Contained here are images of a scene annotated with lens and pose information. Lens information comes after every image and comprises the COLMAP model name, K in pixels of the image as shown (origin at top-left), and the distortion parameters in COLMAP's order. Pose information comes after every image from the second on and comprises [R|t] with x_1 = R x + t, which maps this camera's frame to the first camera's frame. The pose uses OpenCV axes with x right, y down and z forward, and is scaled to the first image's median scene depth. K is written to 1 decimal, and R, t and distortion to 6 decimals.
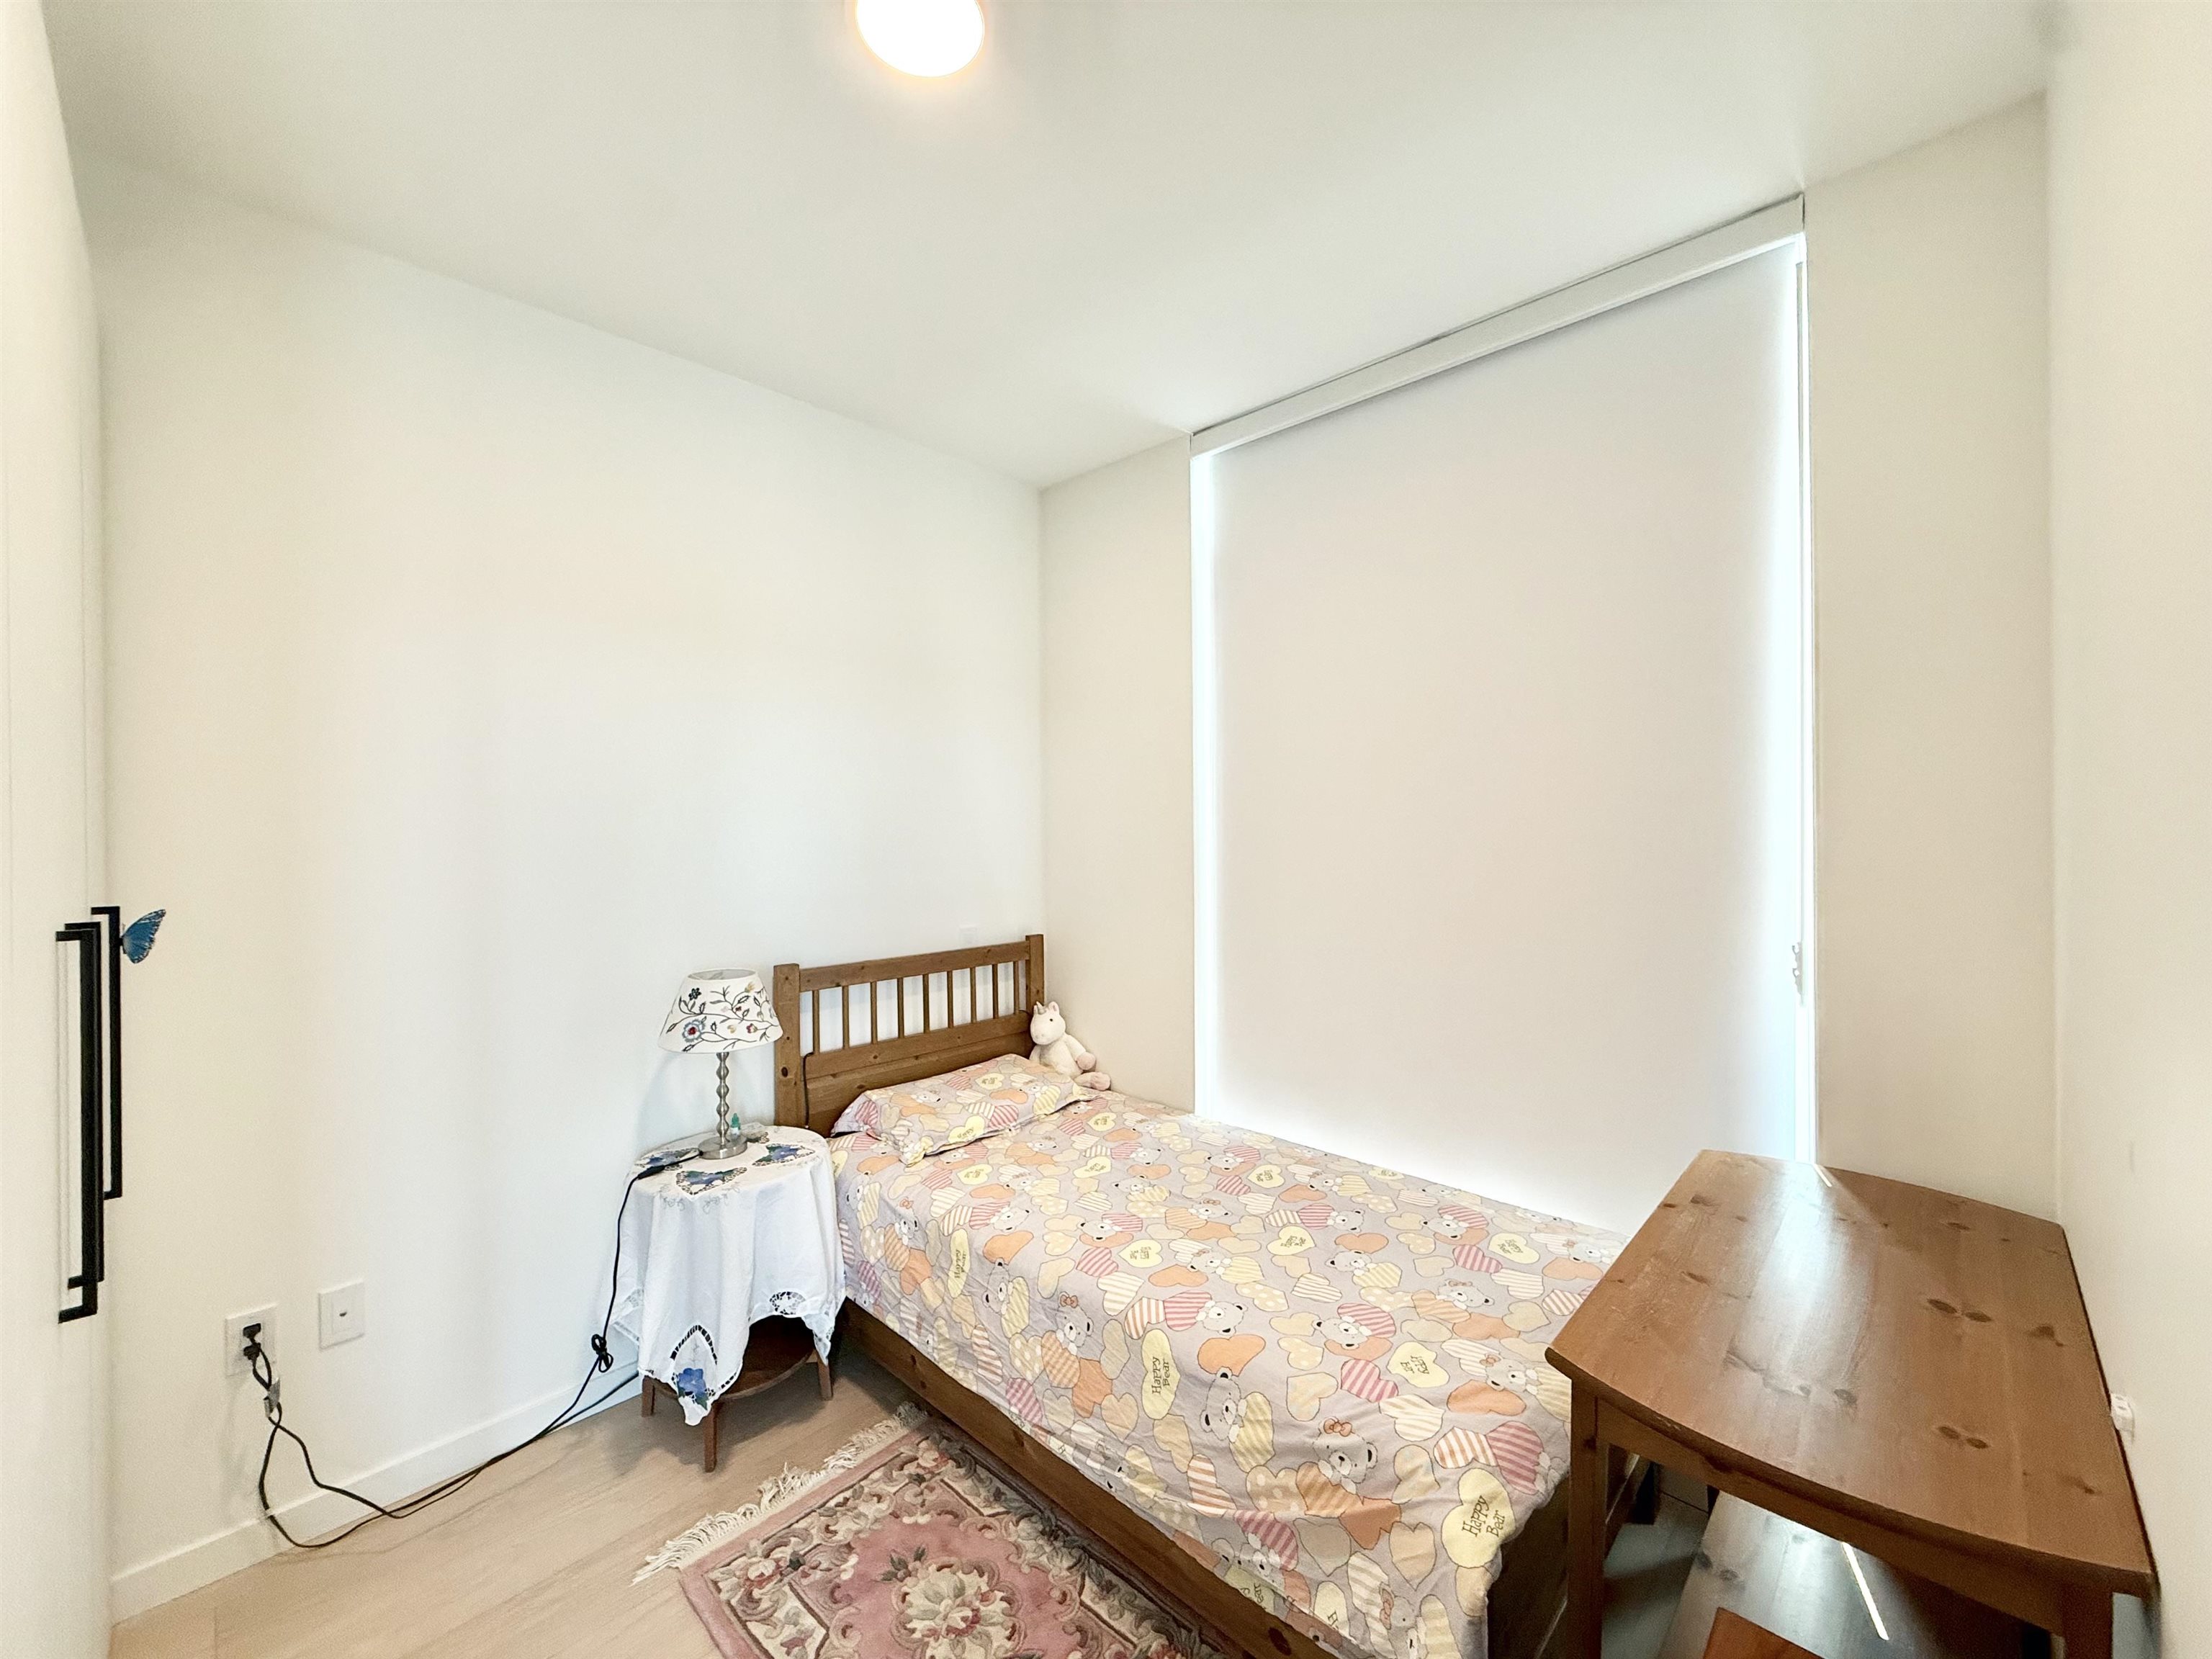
lens RADIAL K [[879.2, 0, 1102.9], [0, 879.2, 830.9], [0, 0, 1]] dist [0.000610, 0.000448]
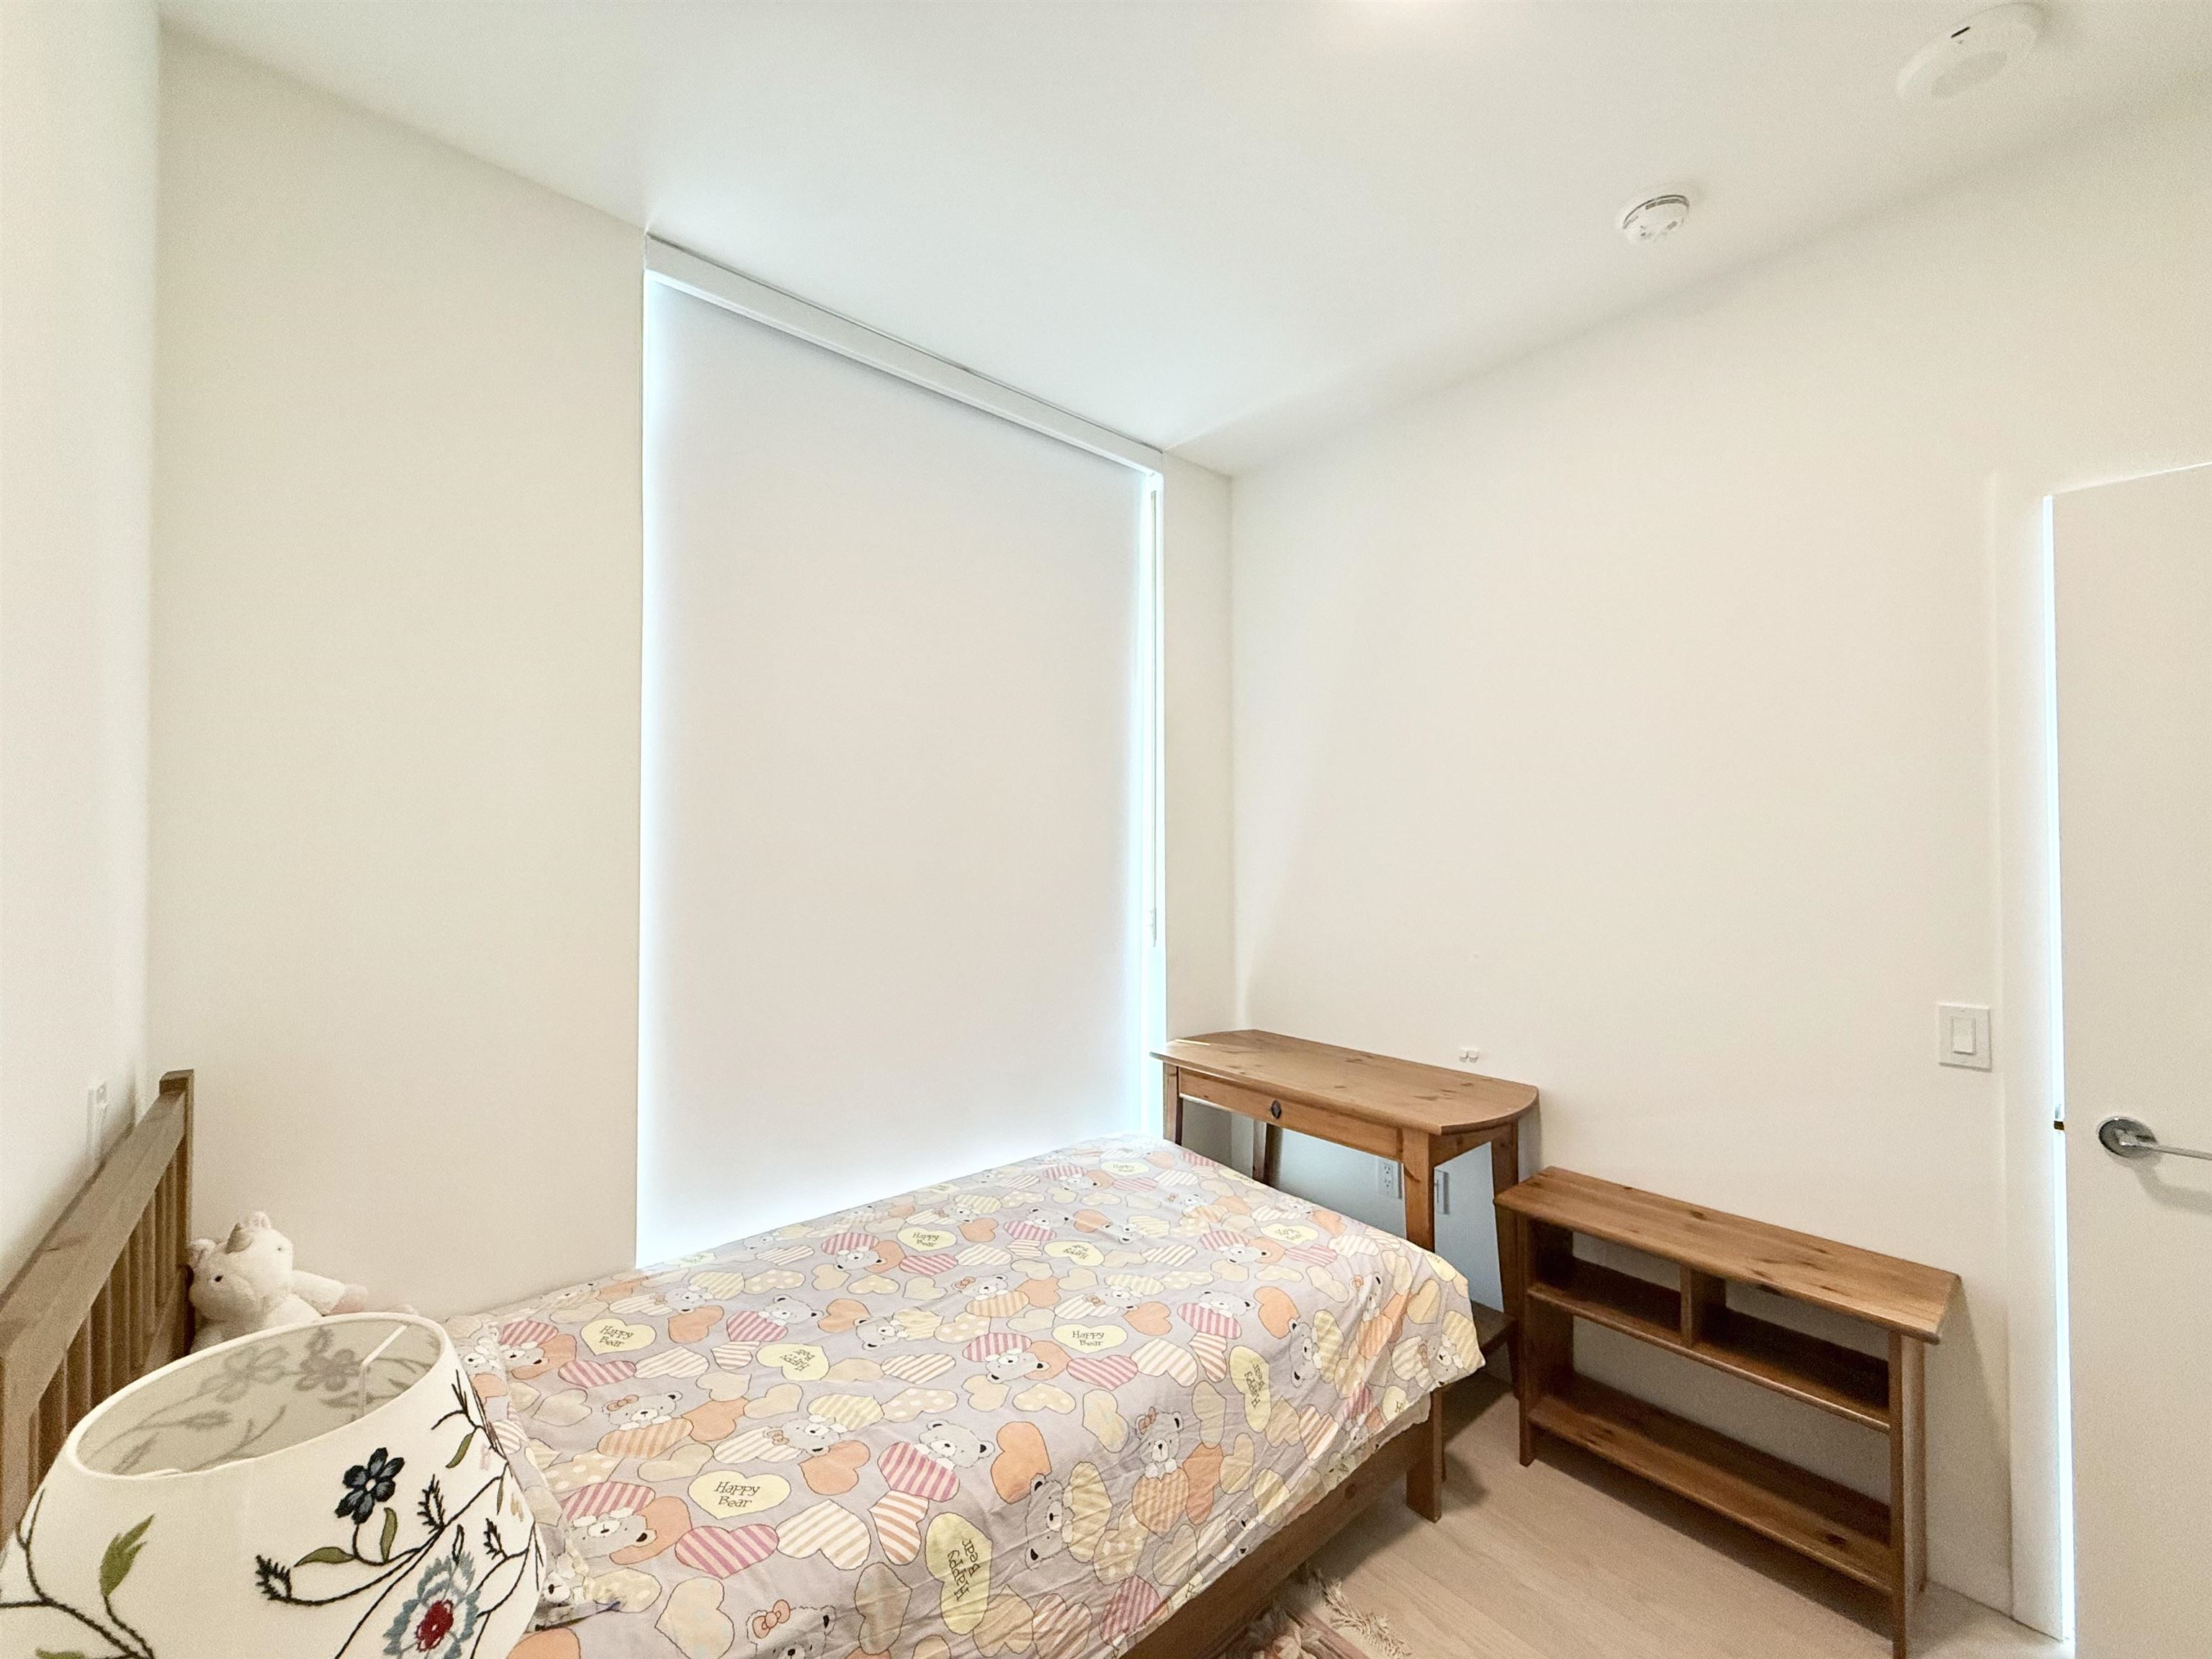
lens RADIAL K [[879.2, 0, 1102.9], [0, 879.2, 830.9], [0, 0, 1]] dist [0.000610, 0.000448]
pose [[0.089523, 0.021856, 0.995745, -0.671064], [-0.000270, 0.999760, -0.021920, 0.017270], [-0.995985, 0.001693, 0.089508, 0.772326]]
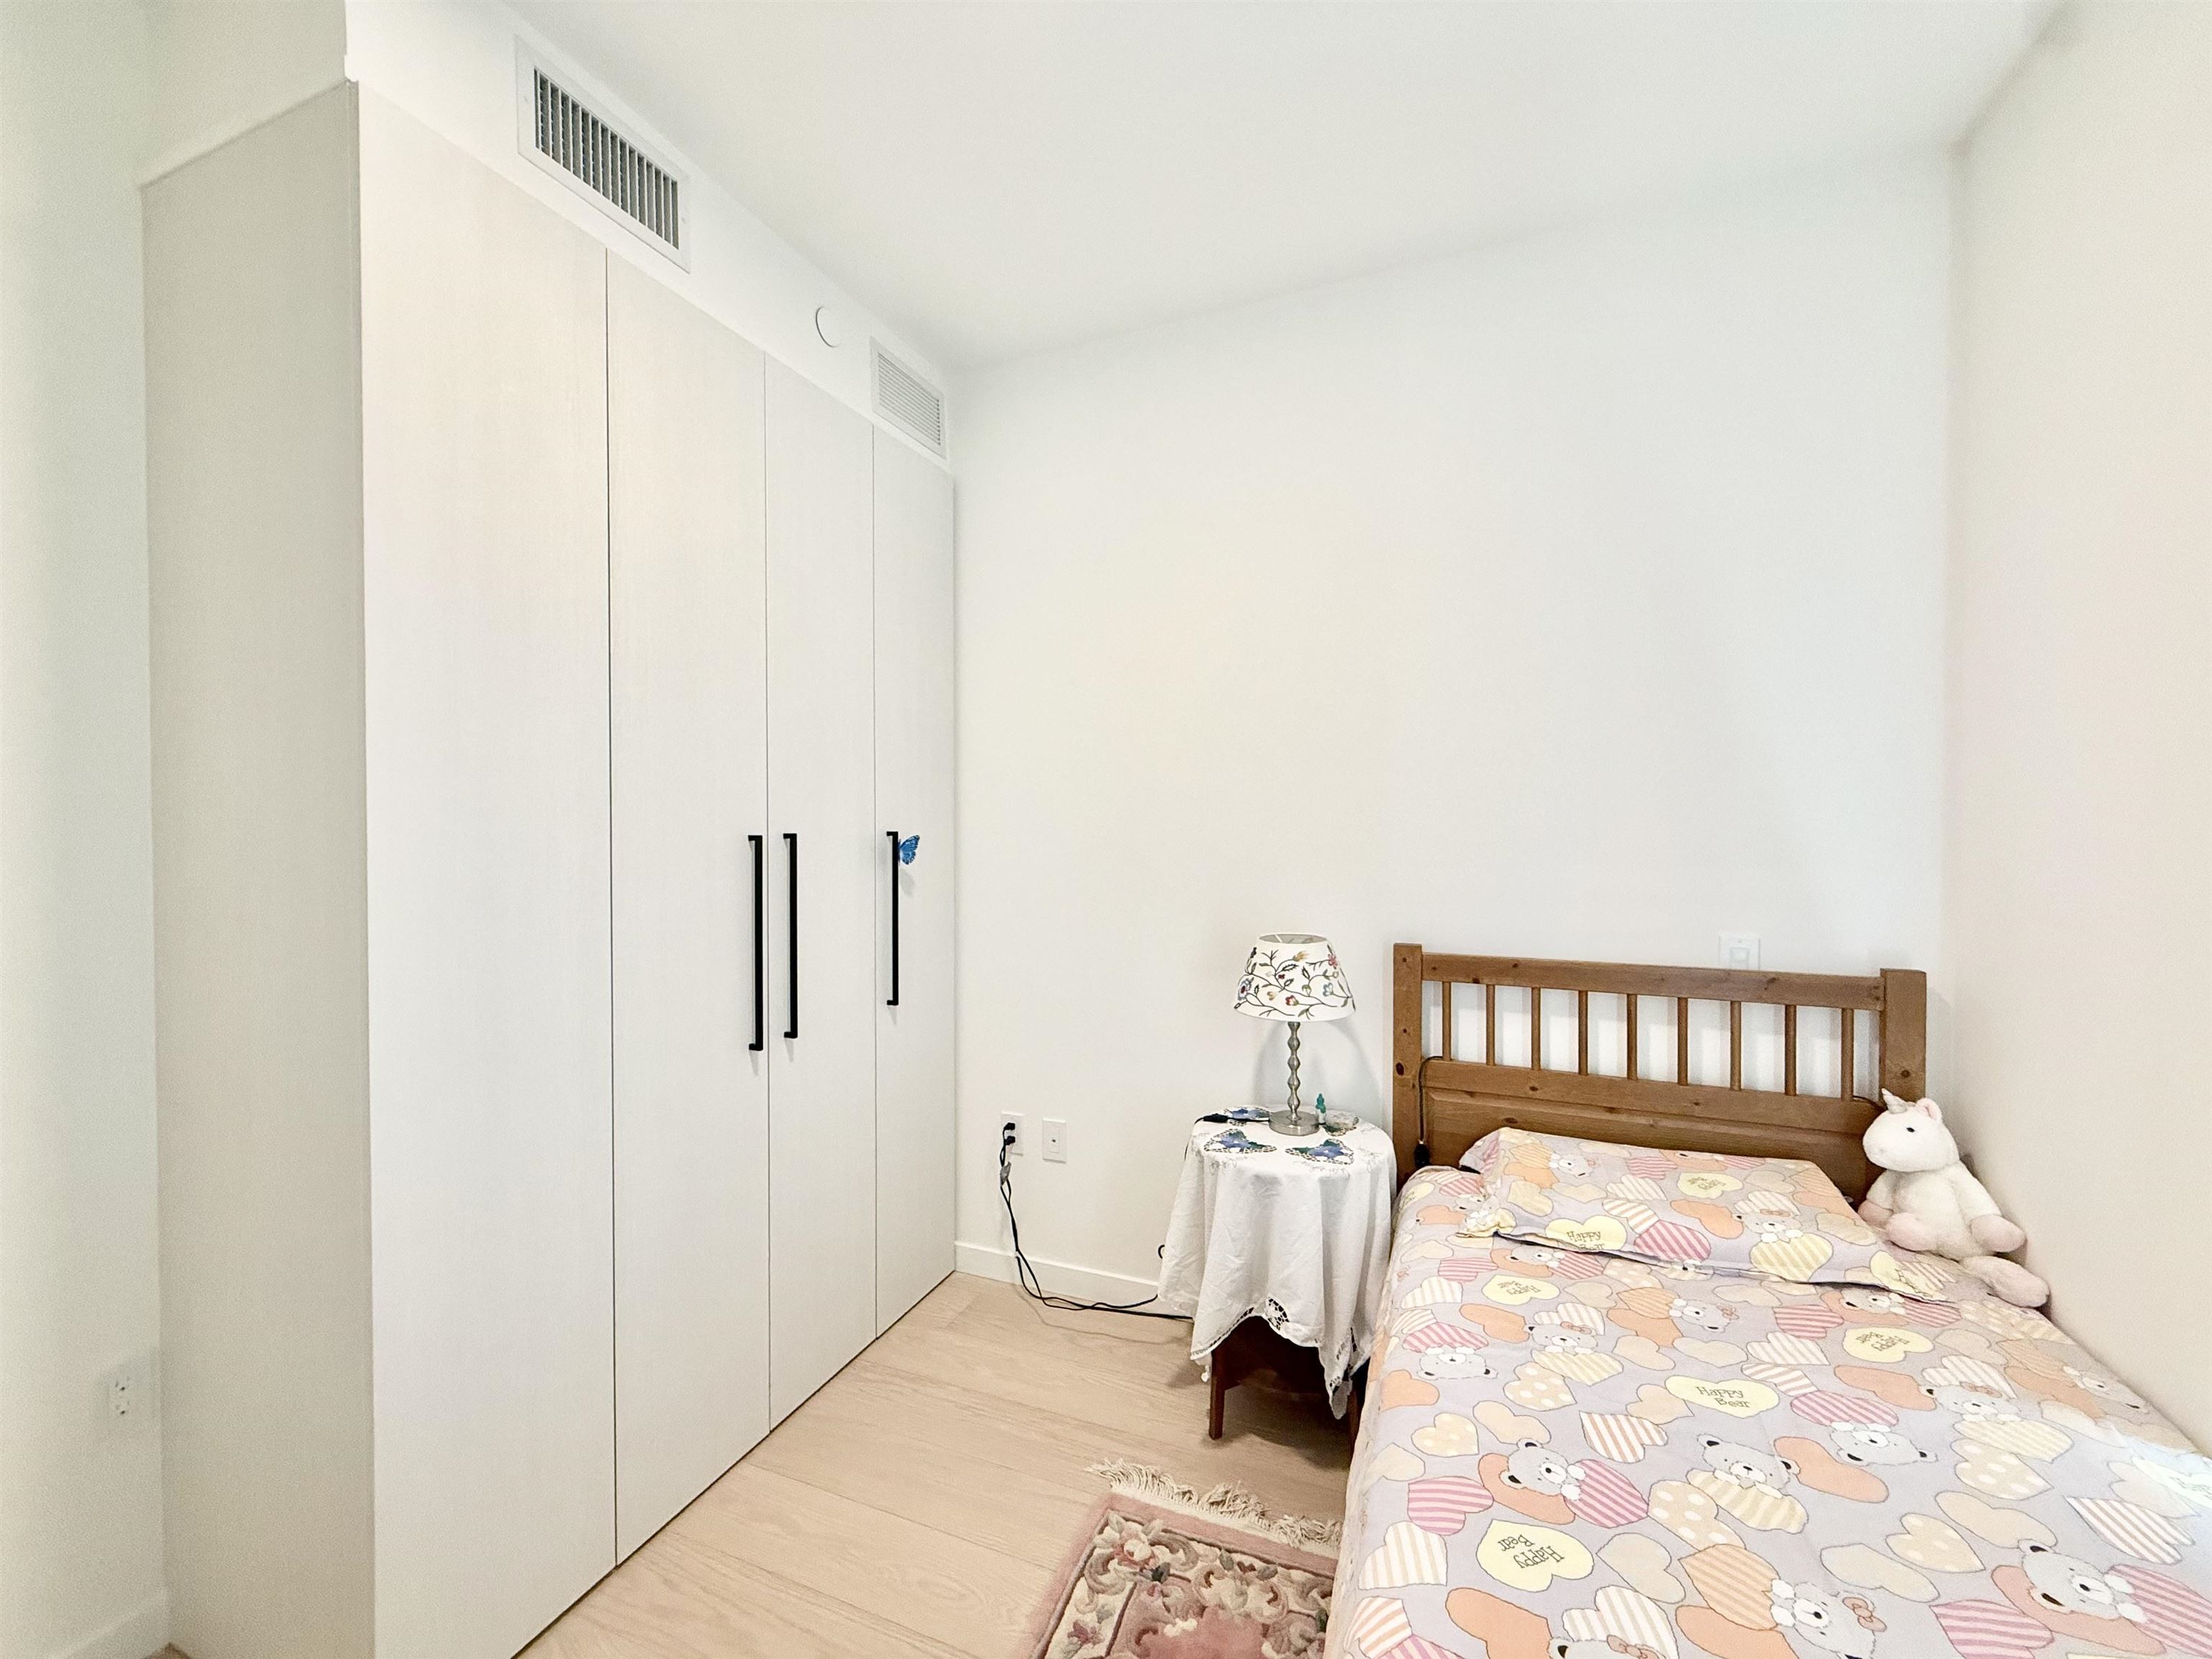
lens RADIAL K [[879.2, 0, 1102.9], [0, 879.2, 830.9], [0, 0, 1]] dist [0.000610, 0.000448]
pose [[0.369723, 0.020403, -0.928918, 0.366412], [-0.003657, 0.999783, 0.020504, 0.031090], [0.929135, -0.004183, 0.369718, 0.480563]]
